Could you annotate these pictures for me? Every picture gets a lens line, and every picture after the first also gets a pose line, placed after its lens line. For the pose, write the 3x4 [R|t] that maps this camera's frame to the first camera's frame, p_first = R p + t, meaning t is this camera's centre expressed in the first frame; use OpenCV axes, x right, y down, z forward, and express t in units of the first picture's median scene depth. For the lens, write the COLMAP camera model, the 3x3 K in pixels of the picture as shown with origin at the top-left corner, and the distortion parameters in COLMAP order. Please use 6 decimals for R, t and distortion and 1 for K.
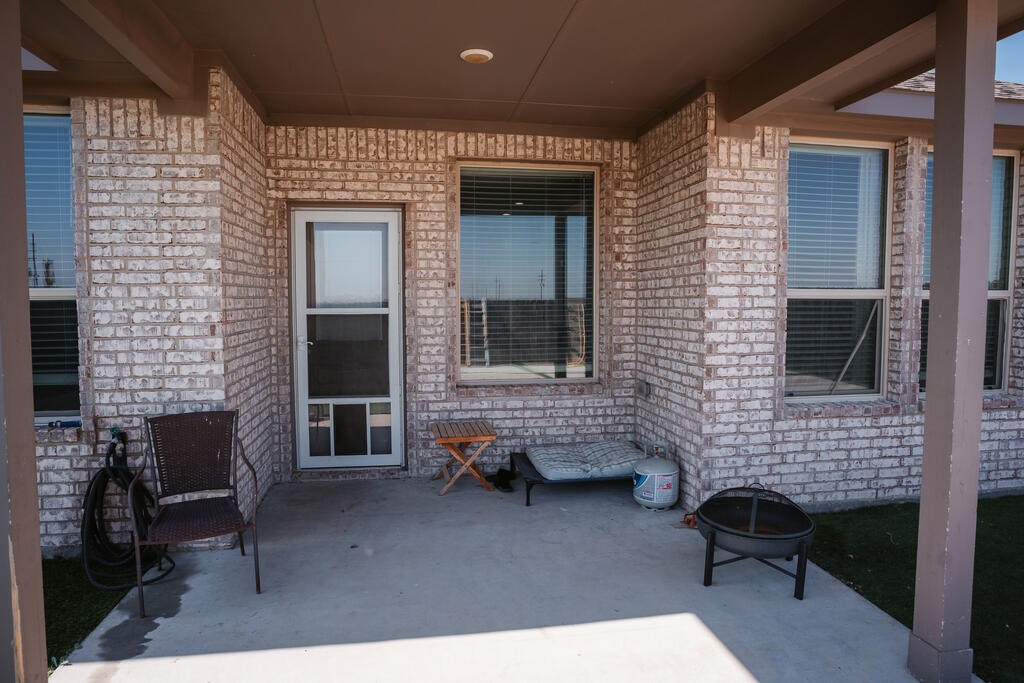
lens RADIAL K [[609.8, 0, 489.4], [0, 609.8, 338.7], [0, 0, 1]] dist [-0.081583, 0.024292]
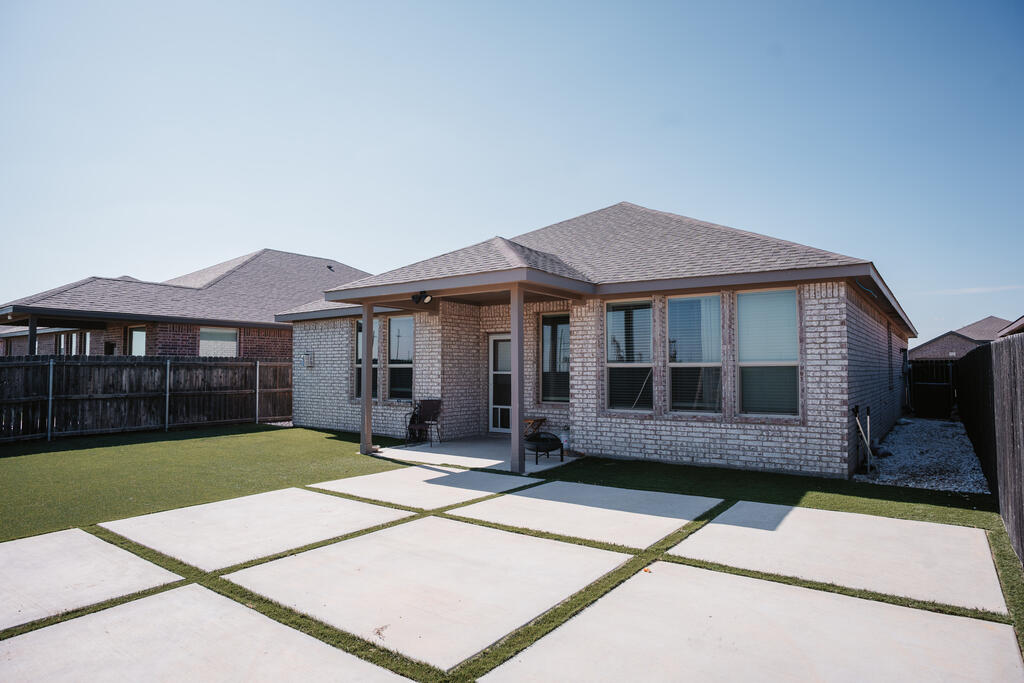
lens RADIAL K [[609.8, 0, 512.4], [0, 609.8, 346.6], [0, 0, 1]] dist [-0.081583, 0.024292]
pose [[0.705710, -0.025411, -0.708045, 2.030785], [-0.050693, 0.994984, -0.086235, 0.083777], [0.706685, 0.096750, 0.700882, -1.027298]]
